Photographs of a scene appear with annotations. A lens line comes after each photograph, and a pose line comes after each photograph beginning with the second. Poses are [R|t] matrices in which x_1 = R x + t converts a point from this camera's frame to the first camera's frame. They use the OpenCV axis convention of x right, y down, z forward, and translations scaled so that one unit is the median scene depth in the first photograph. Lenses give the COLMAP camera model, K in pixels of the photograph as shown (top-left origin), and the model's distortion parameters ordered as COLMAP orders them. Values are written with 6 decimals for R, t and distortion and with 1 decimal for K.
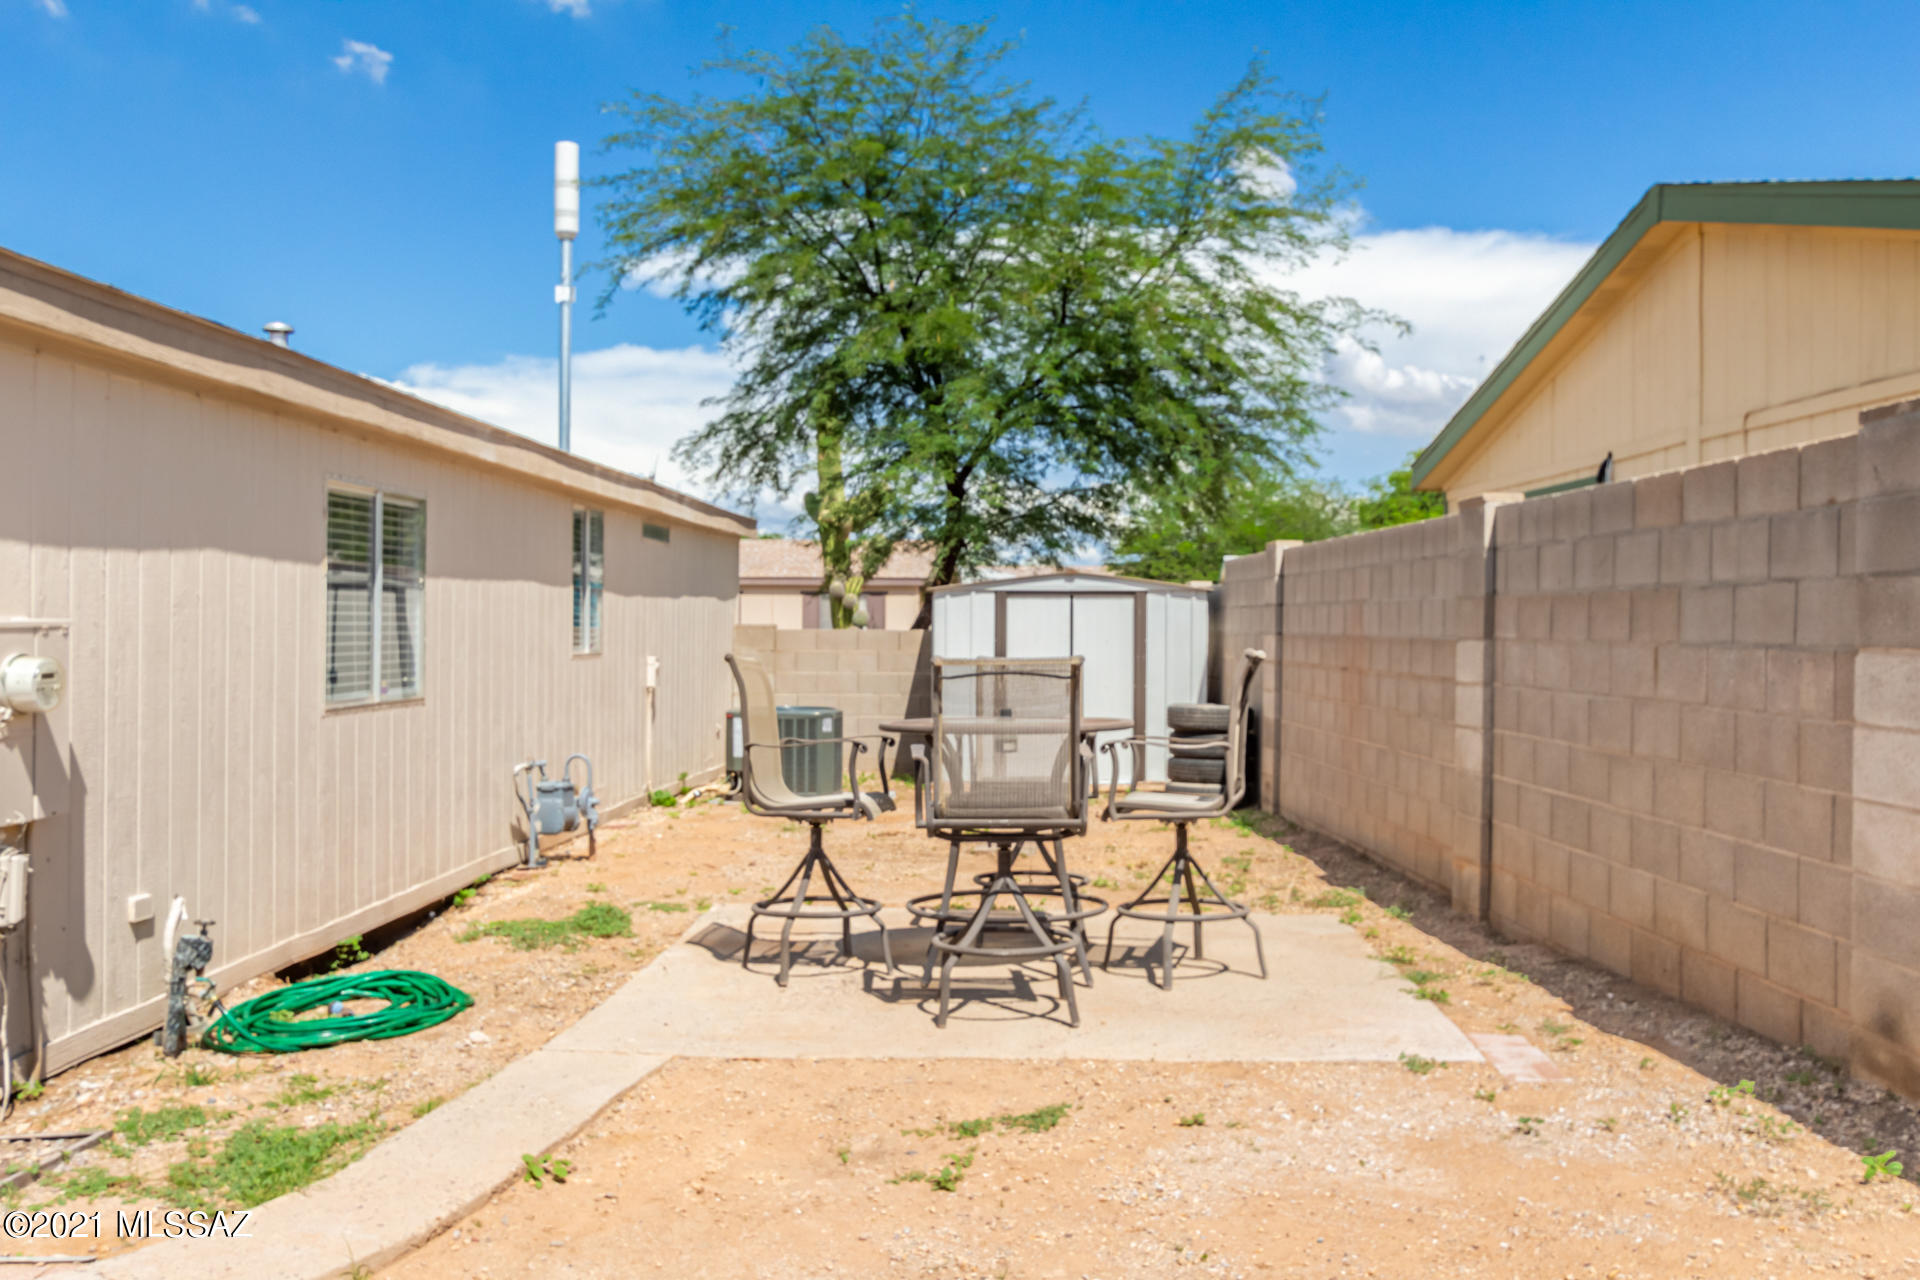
lens RADIAL K [[1682.8, 0, 959.0], [0, 1682.8, 644.9], [0, 0, 1]] dist [-0.008015, 0.003881]
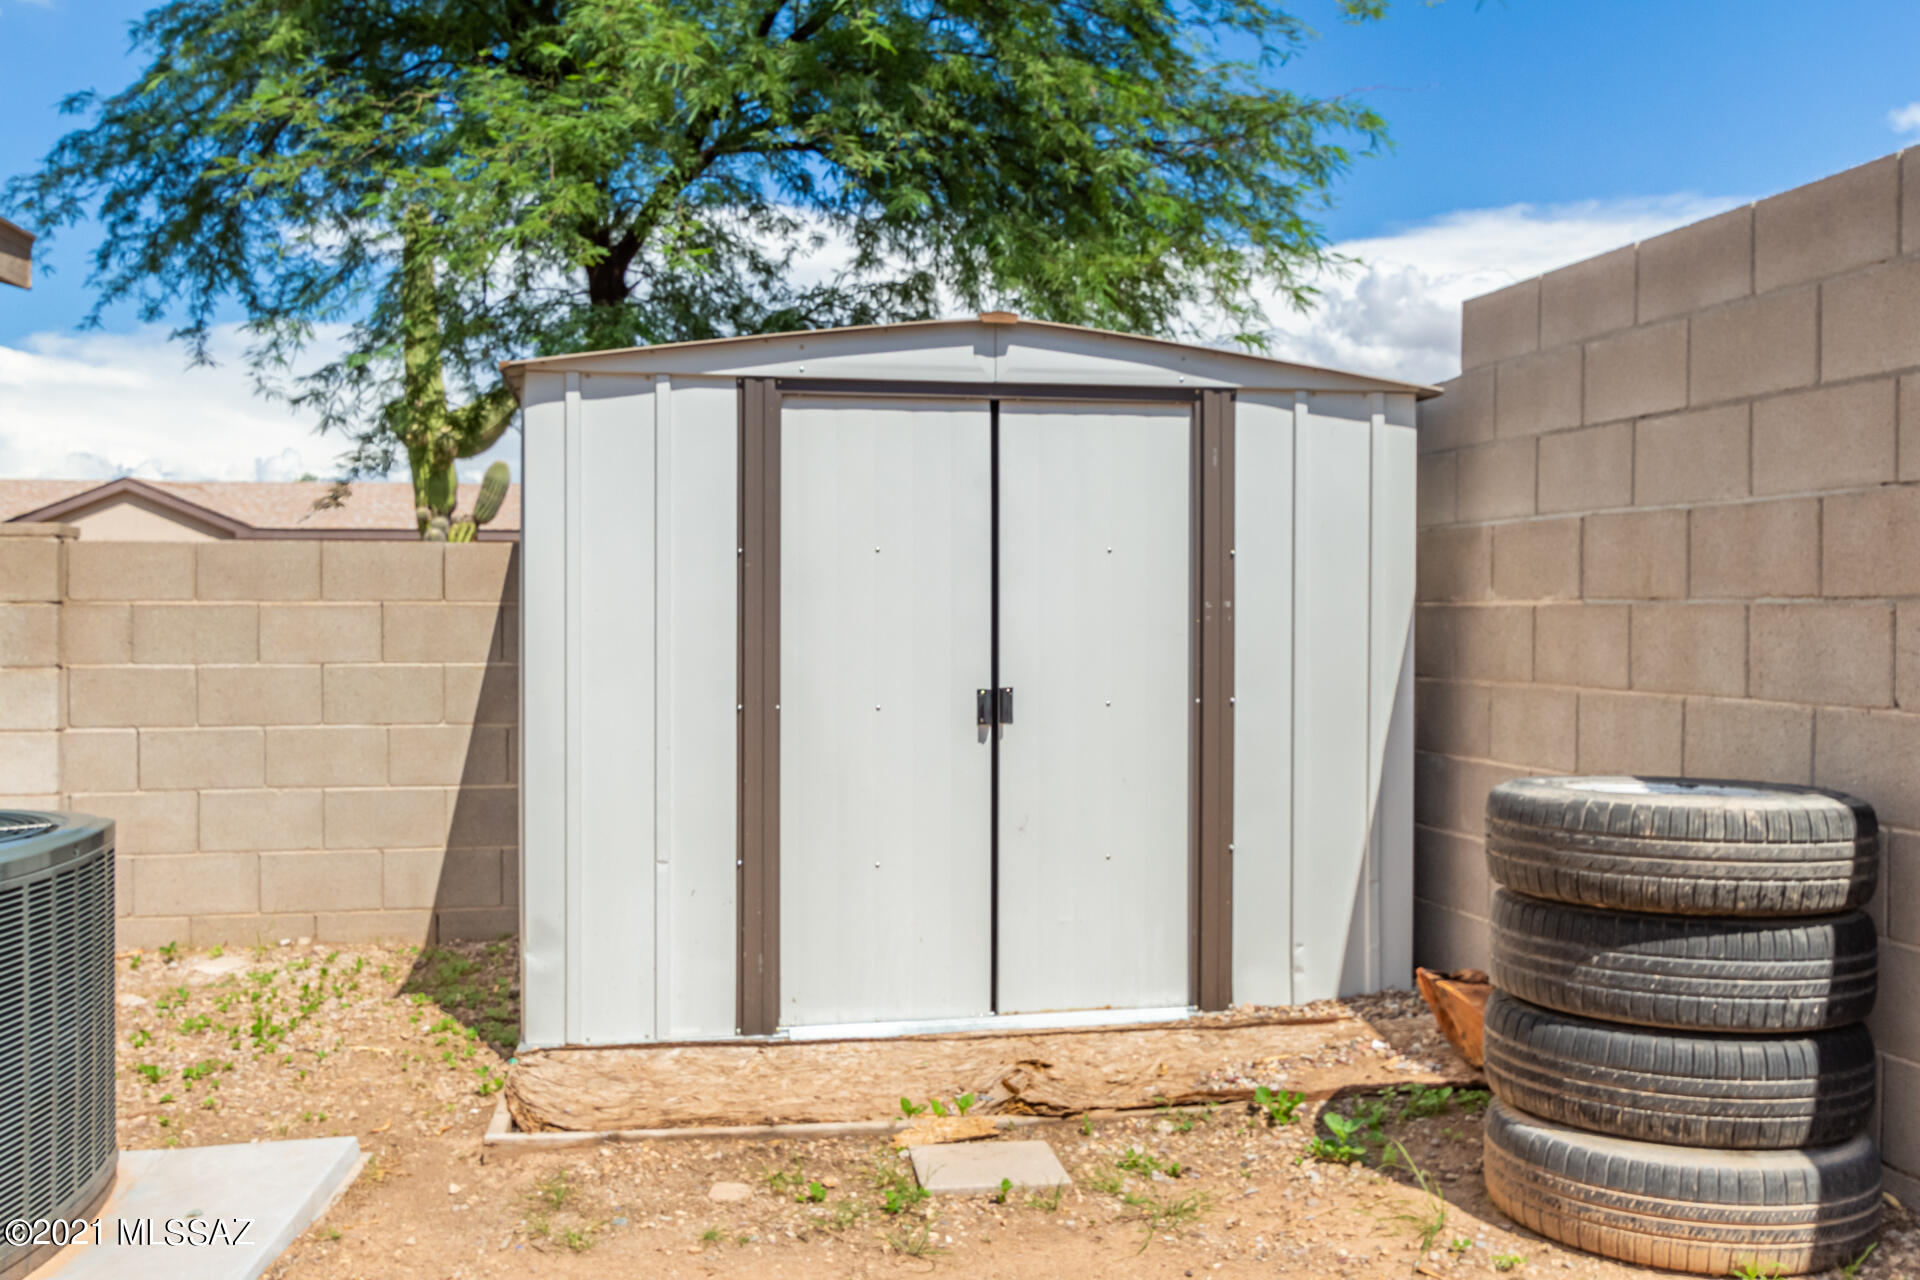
lens RADIAL K [[1682.8, 0, 958.9], [0, 1682.8, 641.0], [0, 0, 1]] dist [-0.008015, 0.003881]
pose [[0.980536, -0.005775, 0.196257, 0.004101], [0.004822, 0.999974, 0.005336, 0.021585], [-0.196282, -0.004286, 0.980538, 1.327945]]
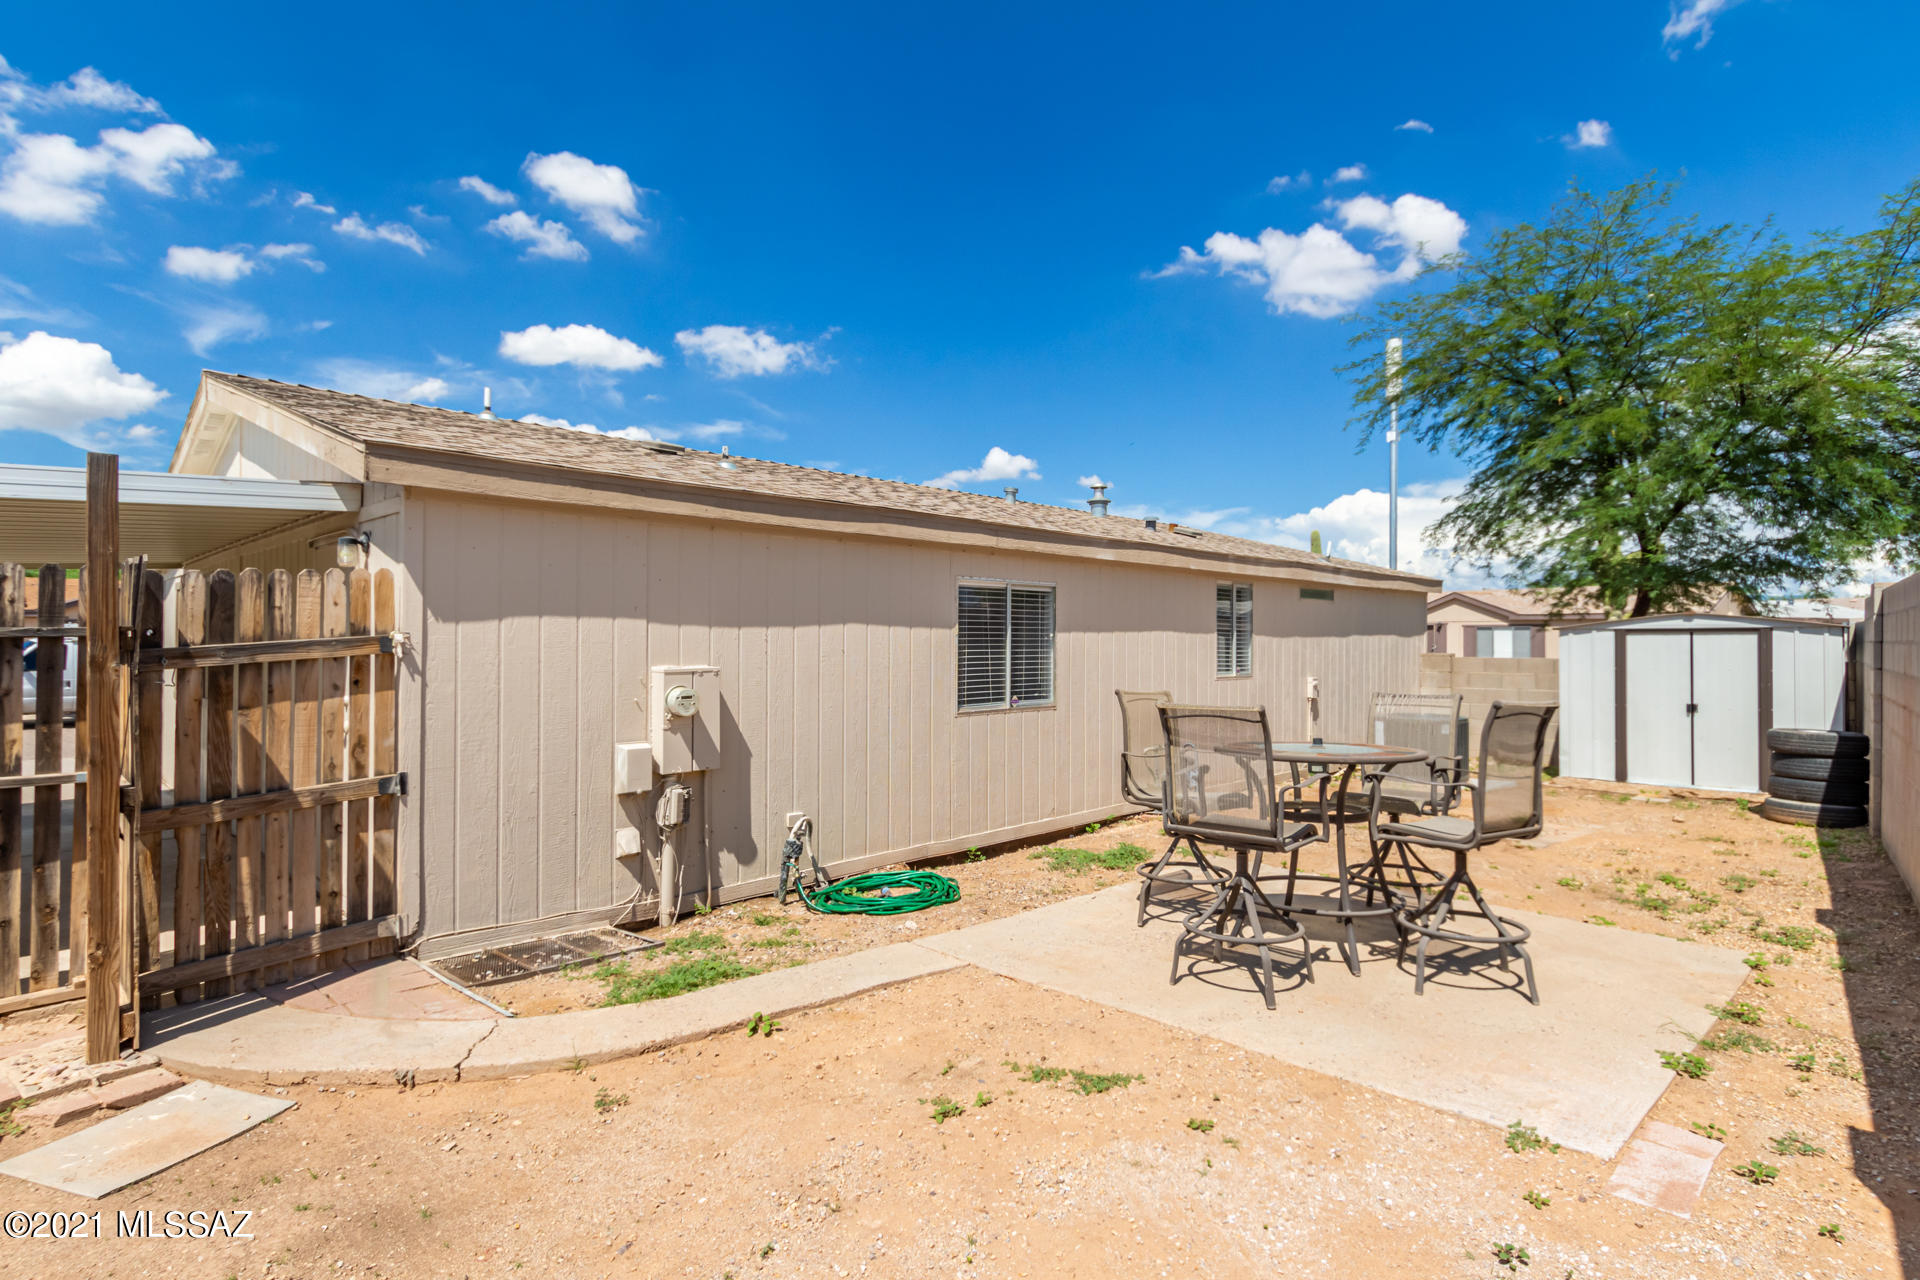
lens RADIAL K [[977.4, 0, 950.9], [0, 977.4, 641.1], [0, 0, 1]] dist [0.009143, -0.000328]
pose [[0.743742, -0.005616, -0.668444, 0.267953], [-0.005388, 0.999882, -0.014396, -0.019136], [0.668445, 0.014309, 0.743624, 0.229624]]
